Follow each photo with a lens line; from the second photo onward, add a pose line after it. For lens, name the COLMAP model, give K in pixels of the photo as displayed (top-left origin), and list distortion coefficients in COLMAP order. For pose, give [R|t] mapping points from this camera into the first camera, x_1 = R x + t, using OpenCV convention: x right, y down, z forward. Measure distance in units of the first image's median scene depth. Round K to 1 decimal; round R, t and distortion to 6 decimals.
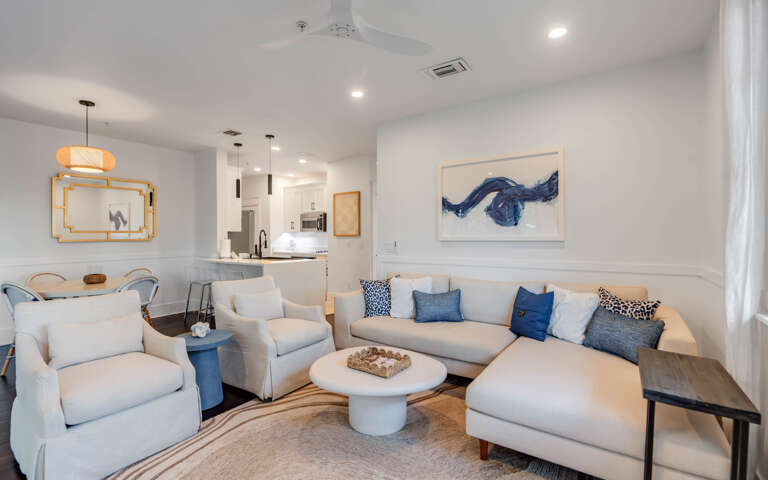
lens RADIAL K [[340.4, 0, 378.9], [0, 340.4, 235.6], [0, 0, 1]] dist [-0.000715, -0.000340]
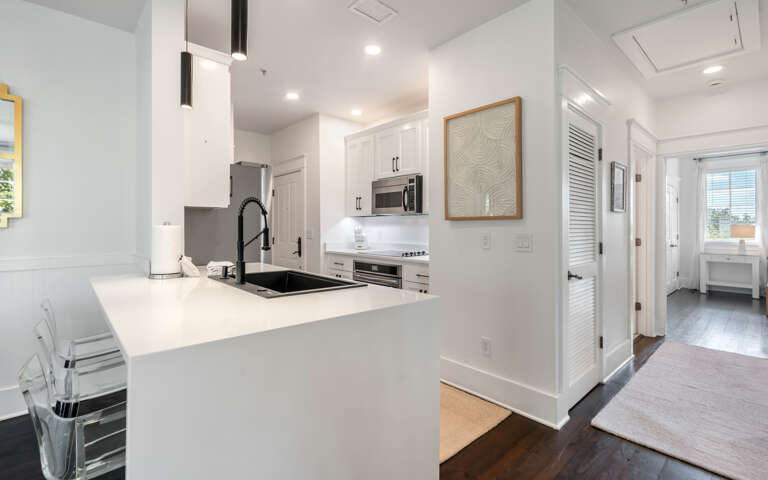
lens RADIAL K [[344.3, 0, 383.4], [0, 344.3, 225.9], [0, 0, 1]] dist [-0.001245, 0.000000]
pose [[0.974788, 0.002877, -0.223114, -0.097879], [-0.004086, 0.999979, -0.004956, 0.009351], [0.223096, 0.005743, 0.974780, 0.503825]]
